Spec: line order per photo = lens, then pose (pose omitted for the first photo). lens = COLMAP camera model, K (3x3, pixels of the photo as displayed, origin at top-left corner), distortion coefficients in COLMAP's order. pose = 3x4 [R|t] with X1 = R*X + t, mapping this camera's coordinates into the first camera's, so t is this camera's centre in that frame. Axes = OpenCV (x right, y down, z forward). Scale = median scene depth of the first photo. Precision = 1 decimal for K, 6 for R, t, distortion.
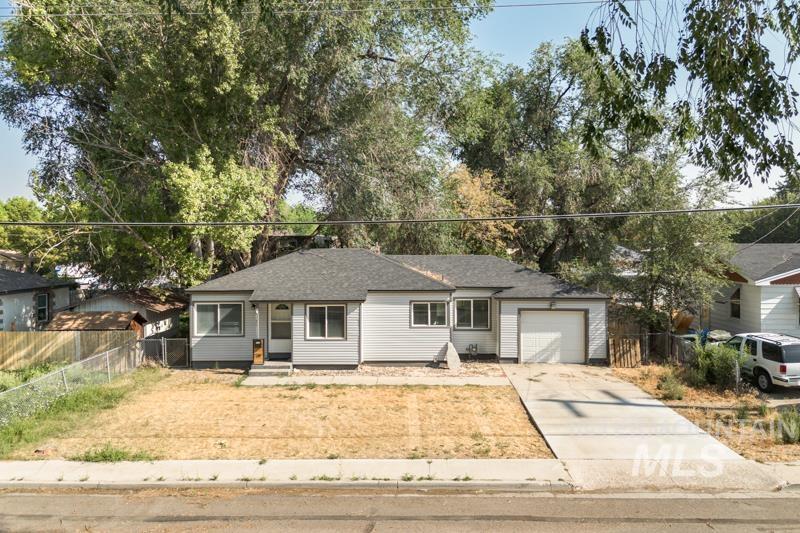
lens RADIAL K [[633.4, 0, 402.2], [0, 633.4, 224.7], [0, 0, 1]] dist [0.002064, -0.000729]
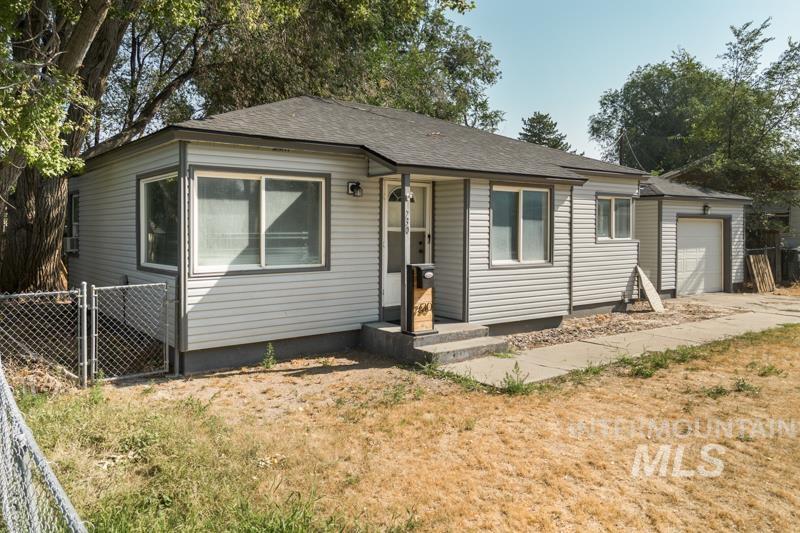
lens RADIAL K [[633.4, 0, 402.2], [0, 633.4, 224.7], [0, 0, 1]] dist [0.002064, -0.000729]
pose [[0.770292, 0.012227, 0.637574, -0.452726], [-0.028991, 0.999454, 0.015859, 0.143444], [-0.637032, -0.030701, 0.770226, 0.687588]]
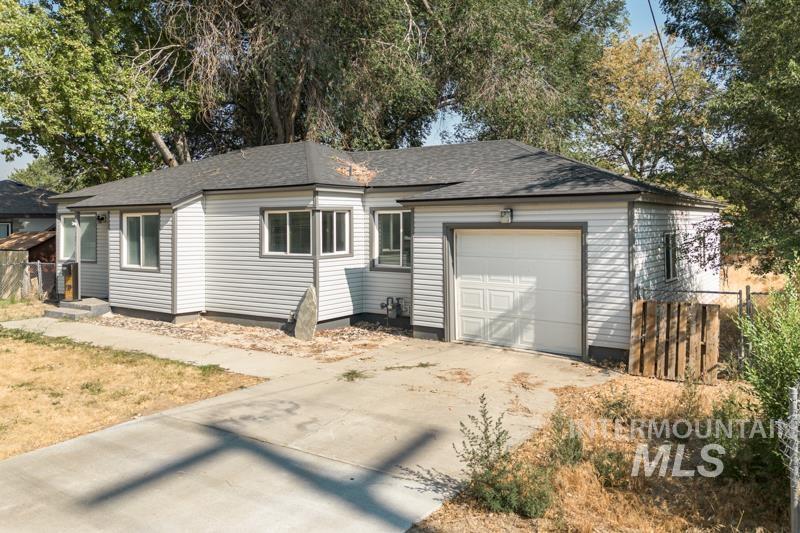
lens RADIAL K [[633.4, 0, 402.2], [0, 633.4, 224.7], [0, 0, 1]] dist [0.002064, -0.000729]
pose [[0.835095, 0.000784, -0.550106, 0.417555], [0.025028, 0.998909, 0.039419, 0.115948], [0.549536, -0.046686, 0.834164, 0.605758]]
